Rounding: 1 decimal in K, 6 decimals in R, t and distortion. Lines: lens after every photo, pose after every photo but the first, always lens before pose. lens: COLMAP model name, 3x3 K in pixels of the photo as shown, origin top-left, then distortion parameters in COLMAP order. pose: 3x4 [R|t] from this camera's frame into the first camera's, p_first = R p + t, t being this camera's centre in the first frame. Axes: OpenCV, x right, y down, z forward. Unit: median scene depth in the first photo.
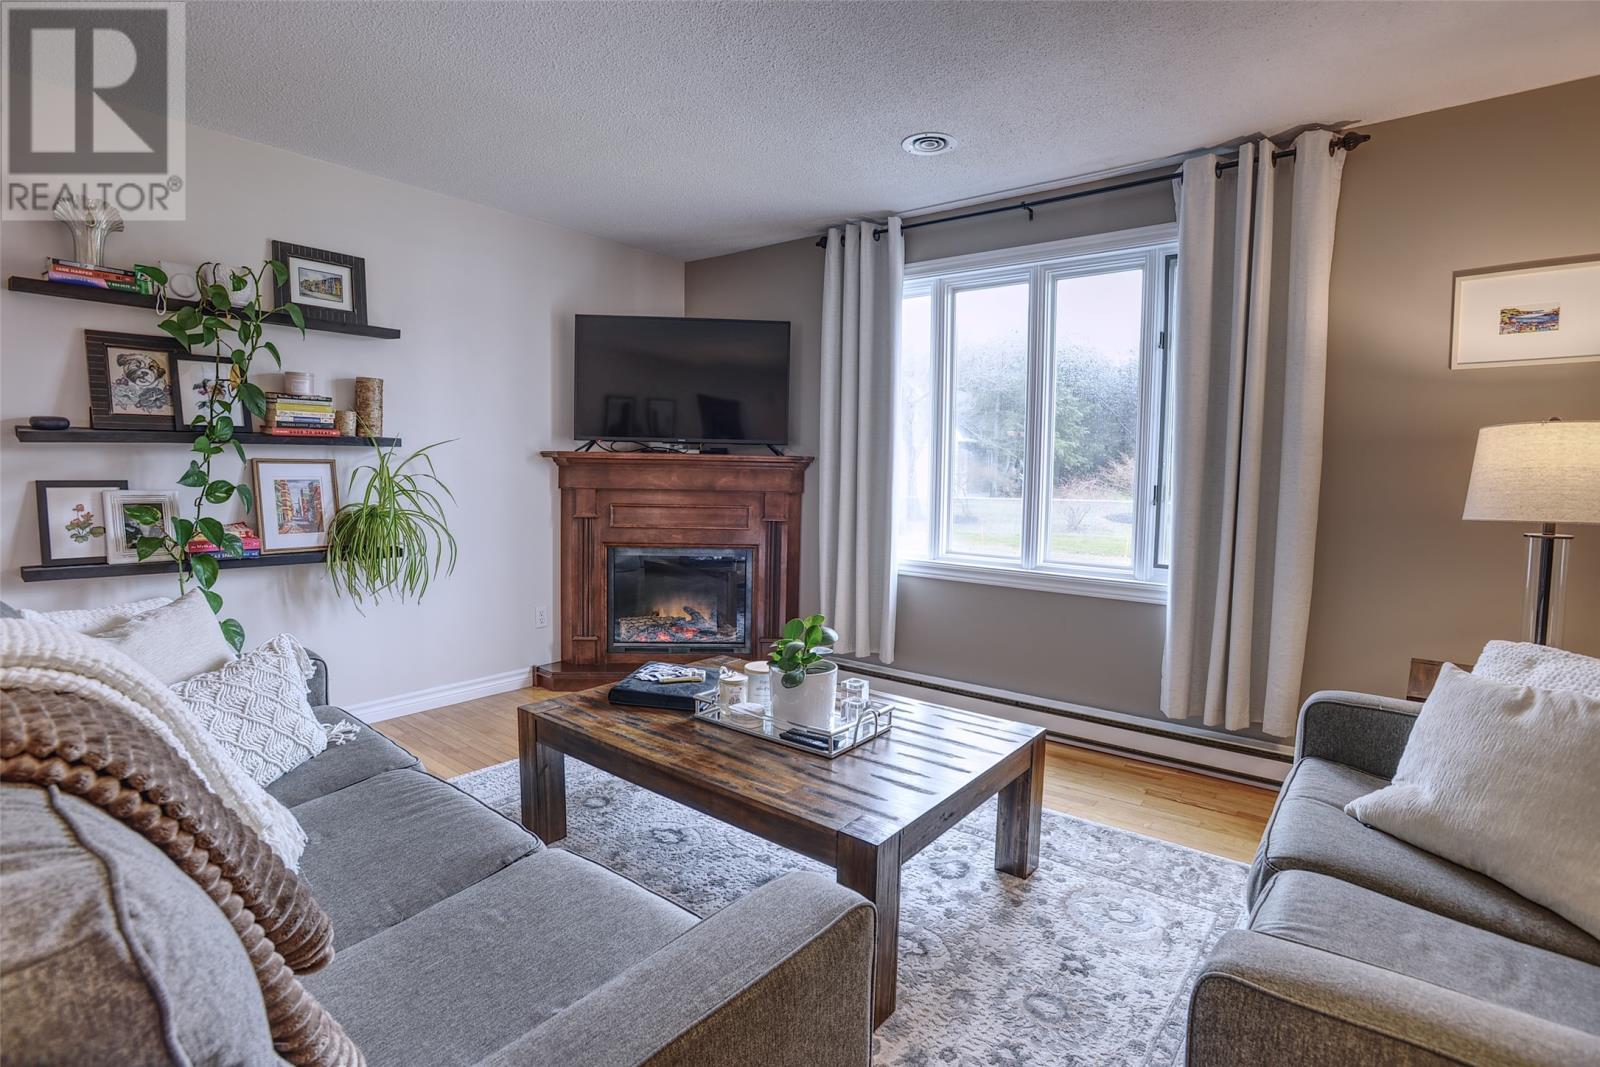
lens RADIAL K [[823.7, 0, 788.5], [0, 823.7, 529.6], [0, 0, 1]] dist [-0.002960, -0.000829]
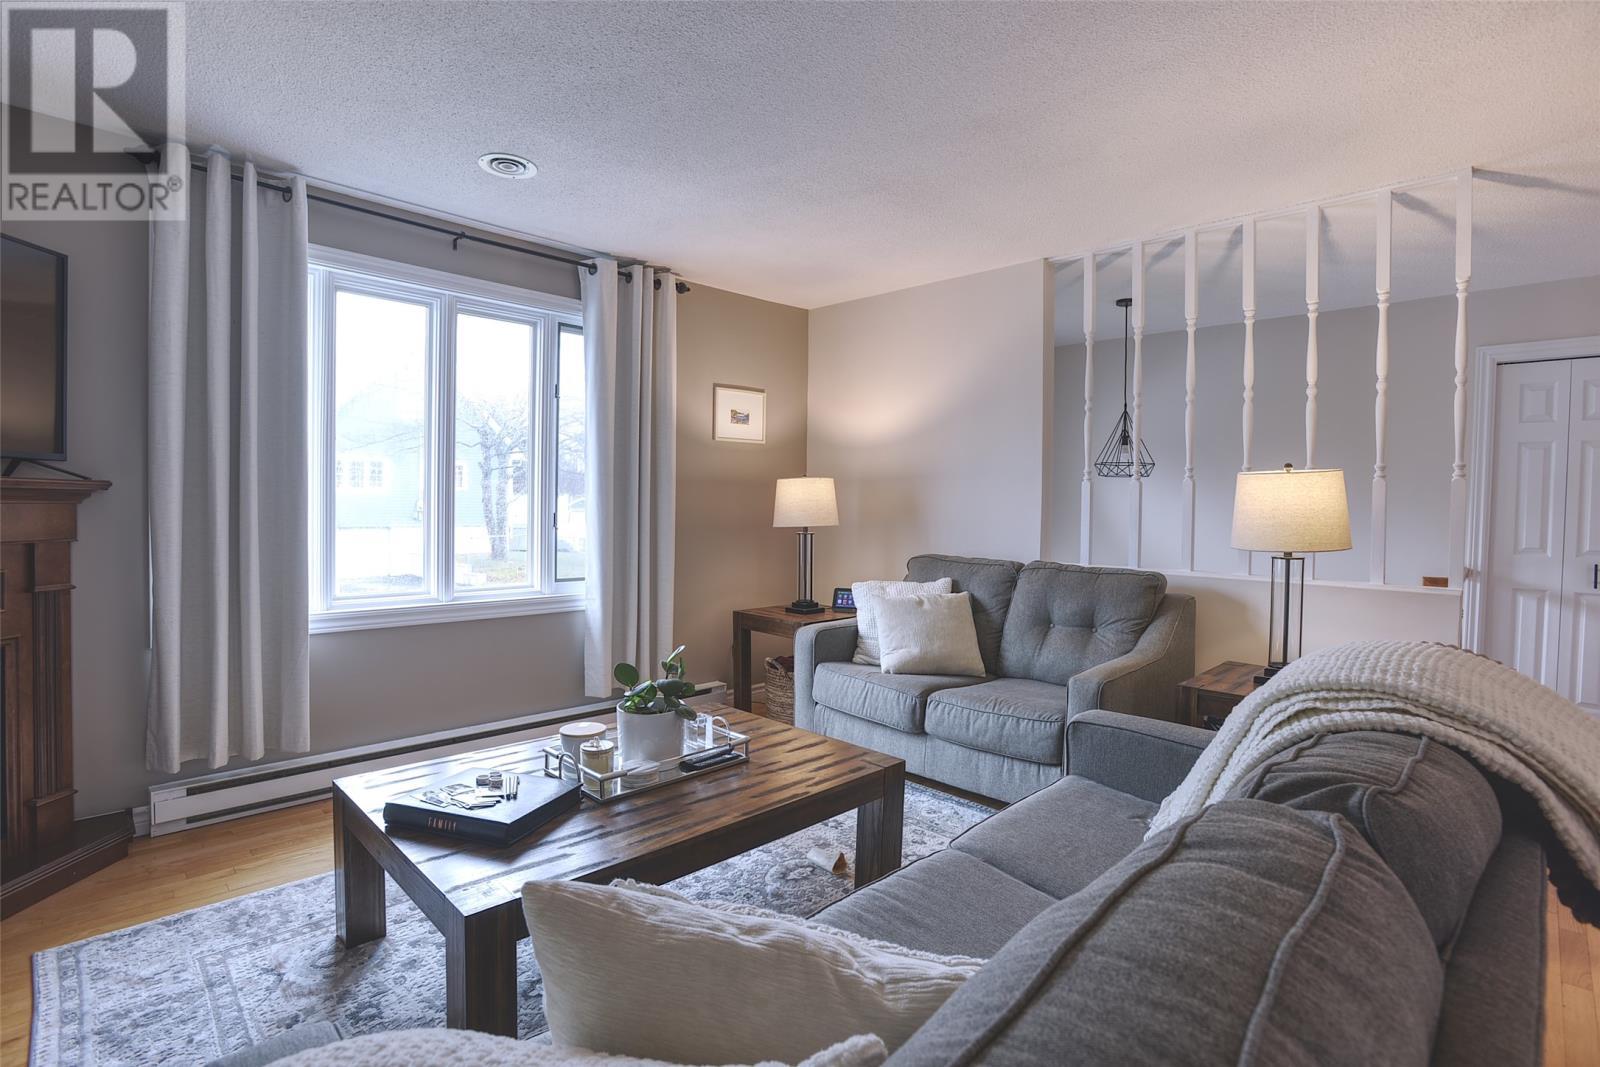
lens RADIAL K [[823.7, 0, 788.8], [0, 823.7, 532.4], [0, 0, 1]] dist [-0.002960, -0.000829]
pose [[0.099547, -0.048322, 0.993859, -0.790102], [0.067259, 0.996862, 0.041731, -0.059063], [-0.992757, 0.062691, 0.102485, 0.612658]]
